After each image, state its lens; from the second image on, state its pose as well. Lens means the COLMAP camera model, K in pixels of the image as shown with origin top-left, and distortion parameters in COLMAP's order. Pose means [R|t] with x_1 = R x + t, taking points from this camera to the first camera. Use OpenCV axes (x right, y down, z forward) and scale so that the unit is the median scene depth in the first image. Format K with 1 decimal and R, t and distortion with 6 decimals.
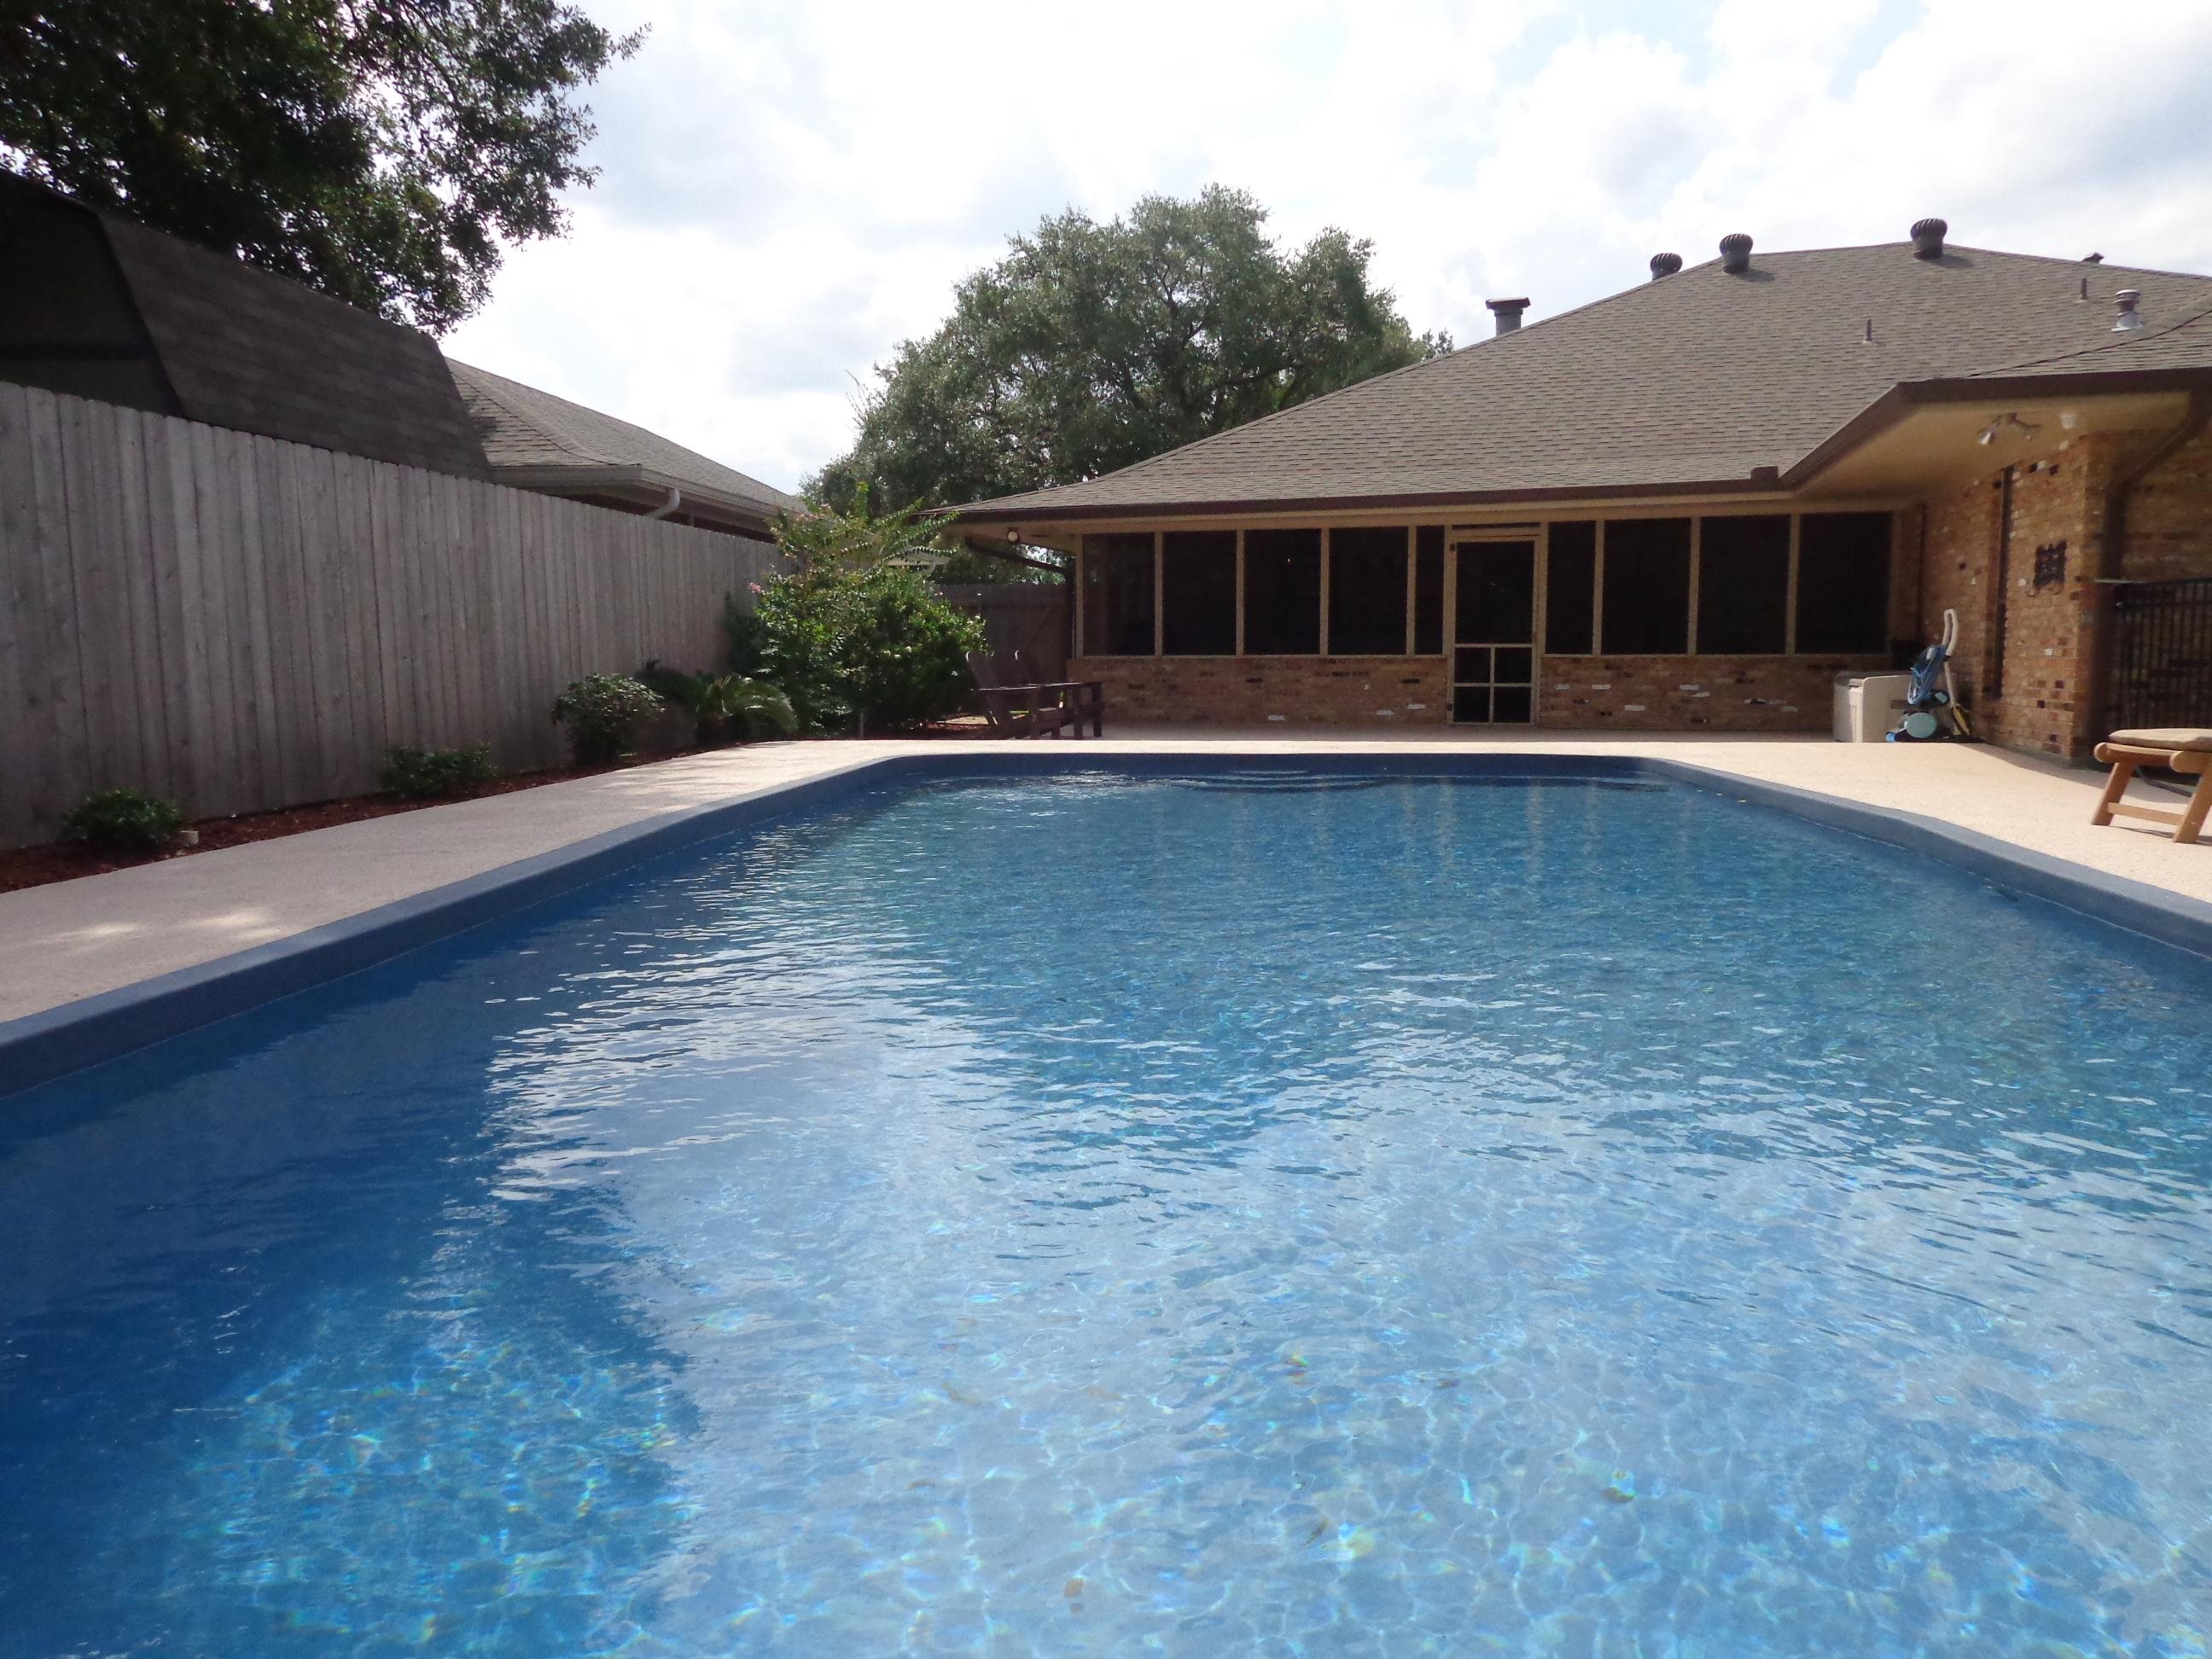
lens RADIAL K [[1555.7, 0, 1106.7], [0, 1555.7, 827.6], [0, 0, 1]] dist [0.003401, 0.001754]
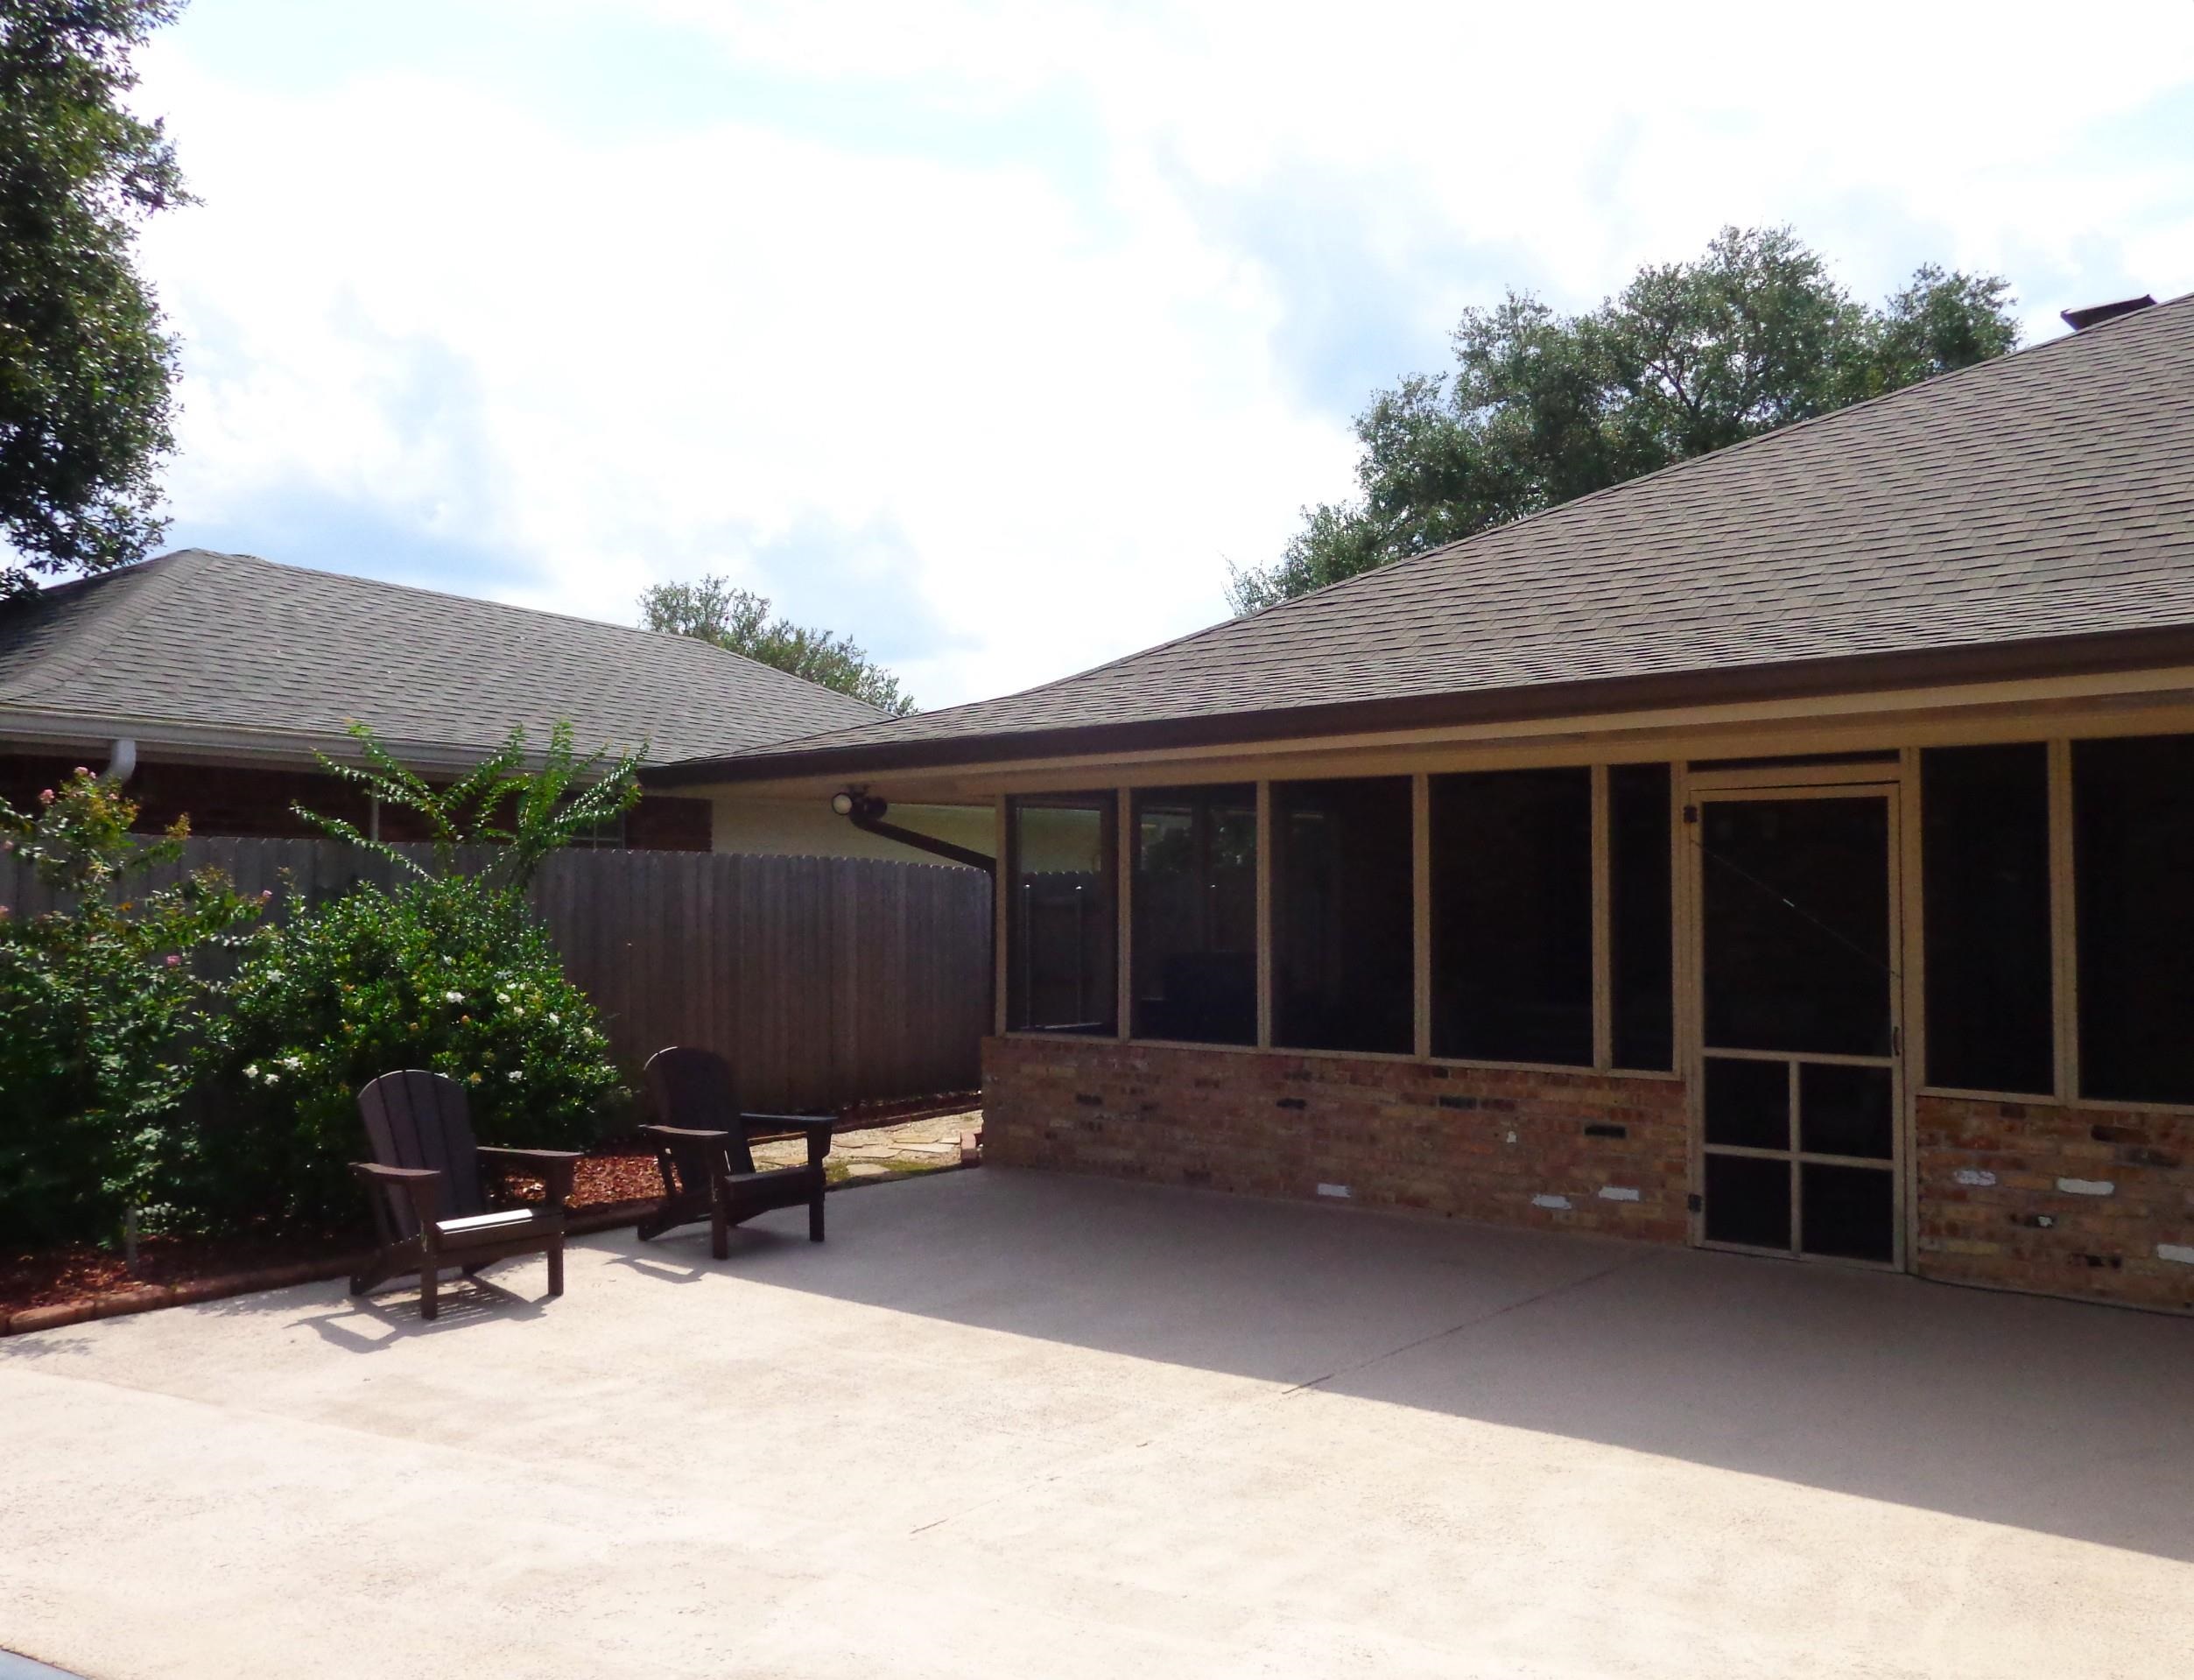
lens RADIAL K [[1890.0, 0, 1098.2], [0, 1890.0, 845.7], [0, 0, 1]] dist [0.006761, 0.008167]
pose [[0.925465, -0.009980, -0.378702, 0.264990], [-0.044052, 0.990036, -0.133744, -0.097072], [0.376264, 0.140458, 0.915804, 0.479917]]
